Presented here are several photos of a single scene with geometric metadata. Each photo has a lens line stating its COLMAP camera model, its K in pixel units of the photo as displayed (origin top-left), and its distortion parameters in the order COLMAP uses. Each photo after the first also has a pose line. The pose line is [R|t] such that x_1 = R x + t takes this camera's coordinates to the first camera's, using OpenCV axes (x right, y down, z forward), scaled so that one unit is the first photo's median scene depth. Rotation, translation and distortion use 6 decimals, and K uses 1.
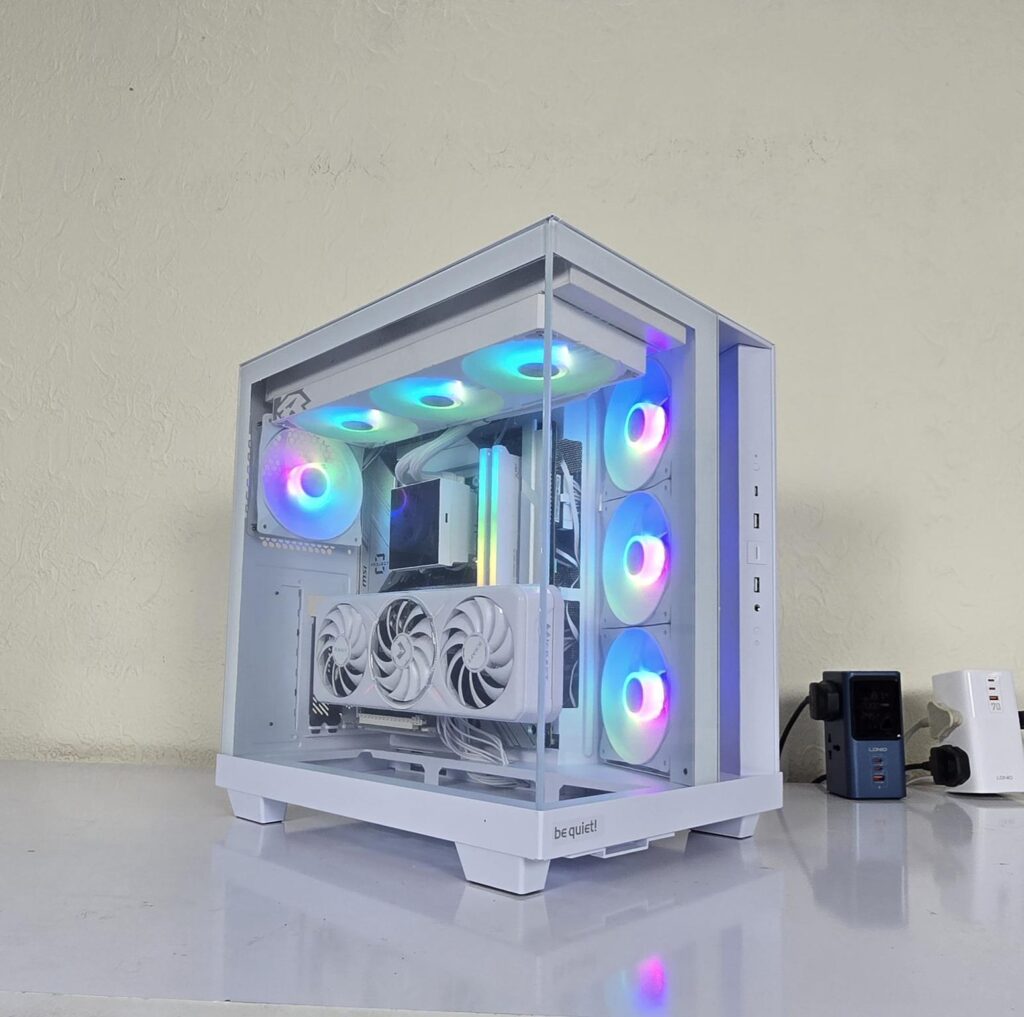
lens RADIAL K [[862.8, 0, 516.7], [0, 862.8, 596.3], [0, 0, 1]] dist [-0.013412, 0.014405]
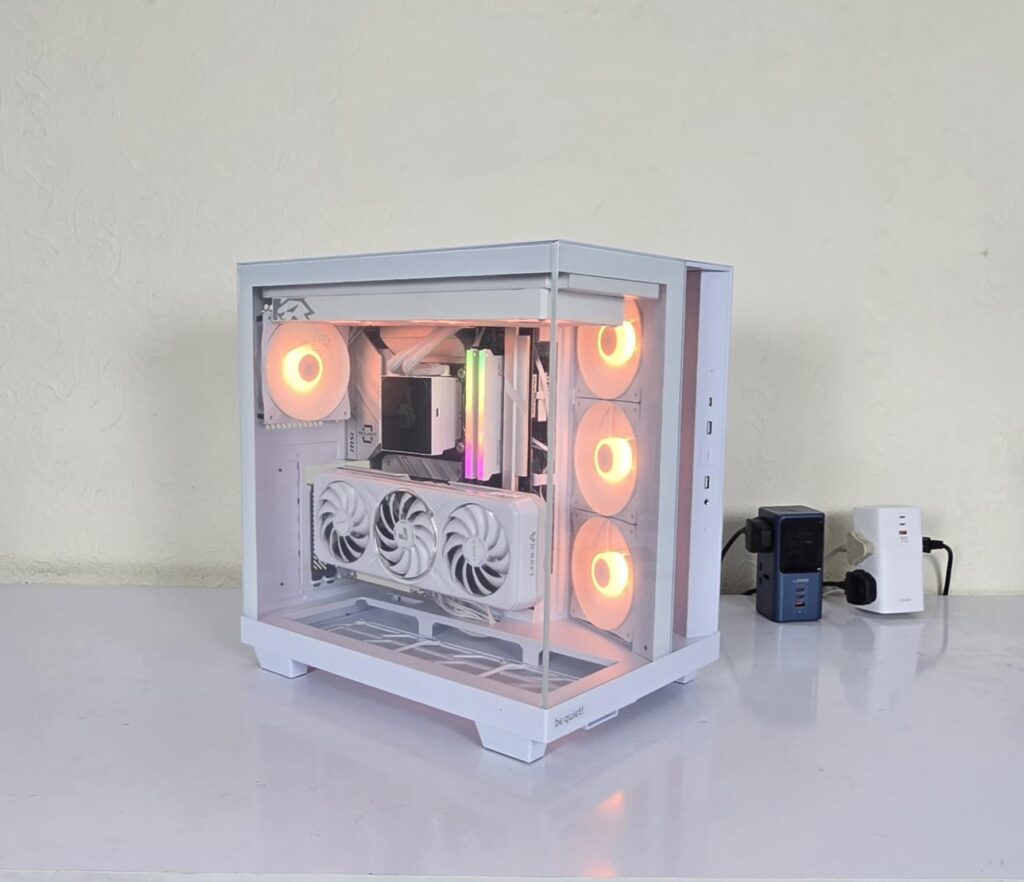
lens RADIAL K [[998.2, 0, 483.3], [0, 998.2, 488.6], [0, 0, 1]] dist [-0.011205, 0.000000]
pose [[0.997628, -0.016007, 0.066943, -0.107608], [0.000370, 0.973816, 0.227338, -0.282769], [-0.068829, -0.226774, 0.971512, -0.280391]]
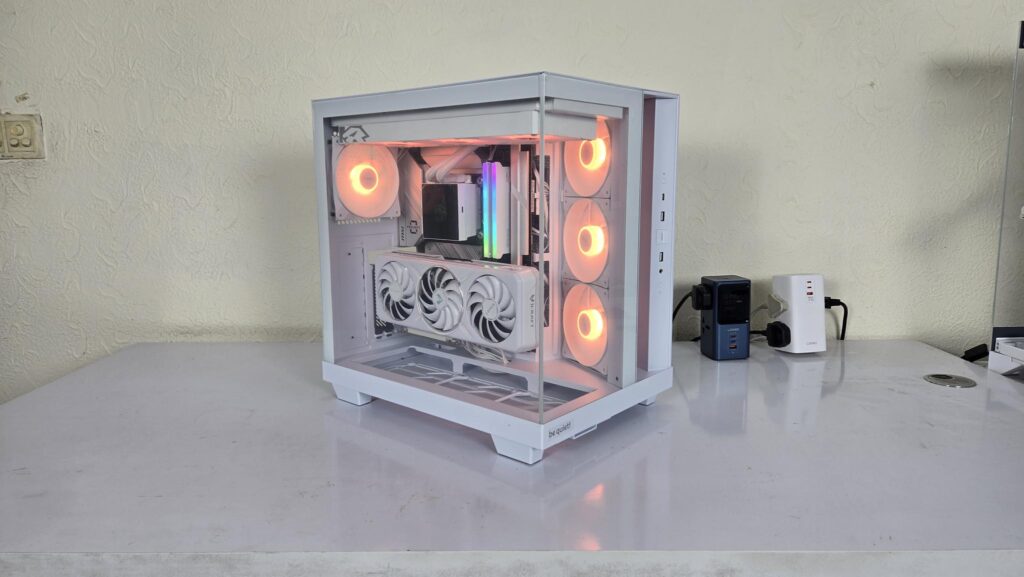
lens RADIAL K [[695.0, 0, 503.9], [0, 695.0, 288.5], [0, 0, 1]] dist [0.068327, -0.050045]
pose [[0.997914, -0.034301, 0.054688, -0.078372], [0.019800, 0.968953, 0.246453, -0.251797], [-0.061443, -0.244856, 0.967611, -0.228117]]
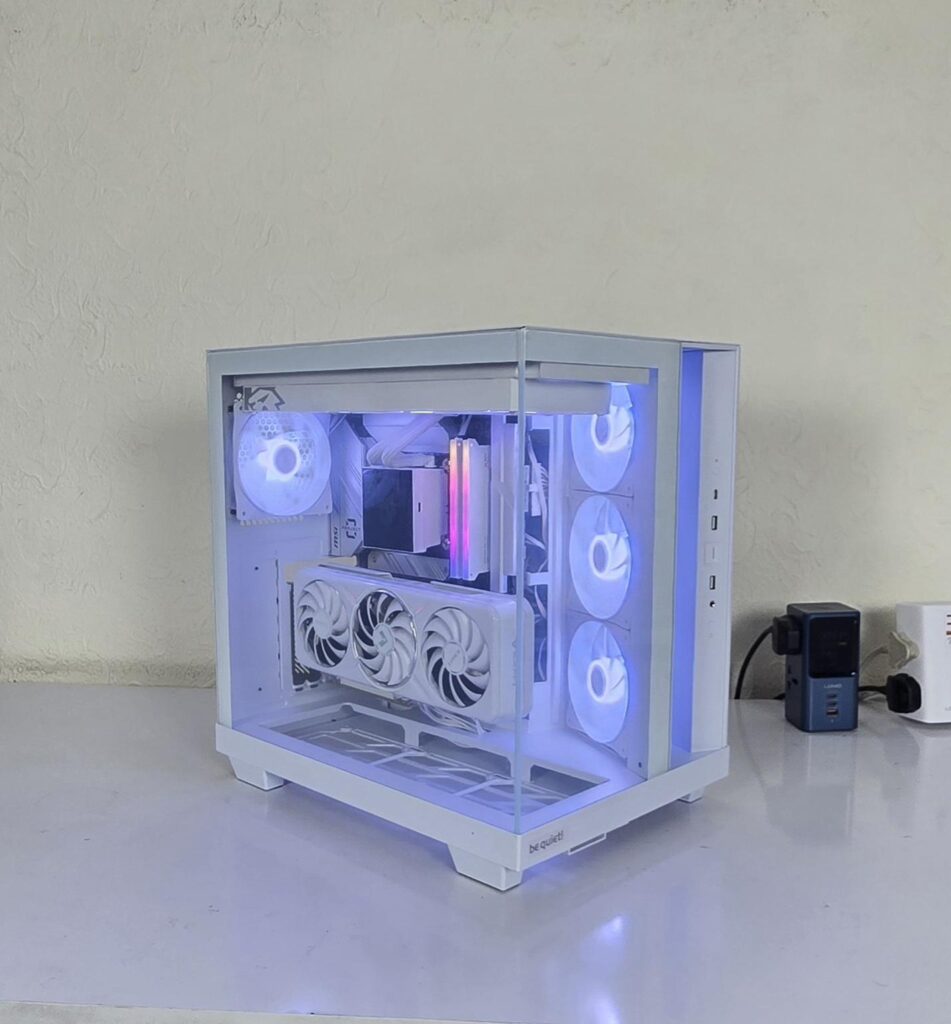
lens RADIAL K [[1075.1, 0, 449.6], [0, 1075.1, 575.2], [0, 0, 1]] dist [-0.011788, 0.000000]
pose [[0.999700, -0.019062, -0.015394, -0.025868], [0.022149, 0.971697, 0.235191, -0.308011], [0.010475, -0.235461, 0.971827, -0.272903]]
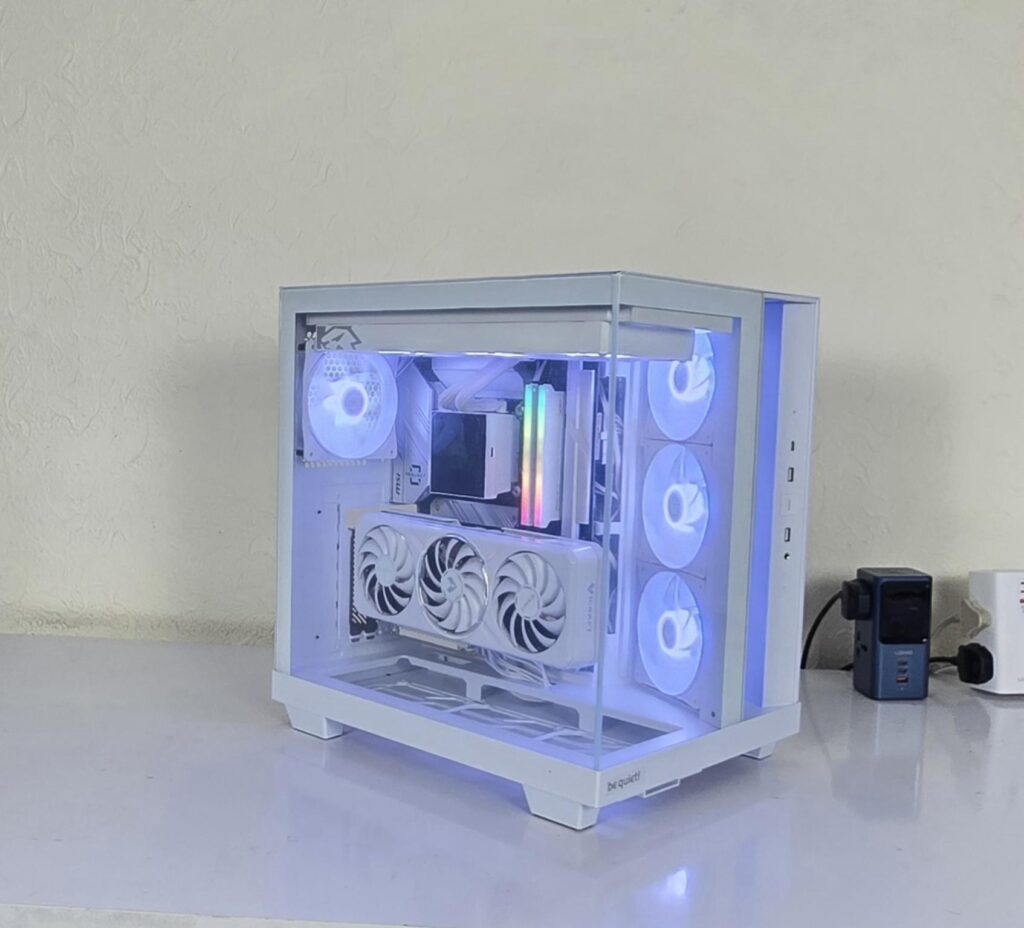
lens RADIAL K [[1237.5, 0, 484.7], [0, 1237.5, 518.9], [0, 0, 1]] dist [-0.014941, 0.000000]
pose [[0.999933, 0.008113, 0.008293, -0.098883], [-0.009609, 0.979725, 0.200115, -0.300376], [-0.006502, -0.200182, 0.979737, -0.445614]]
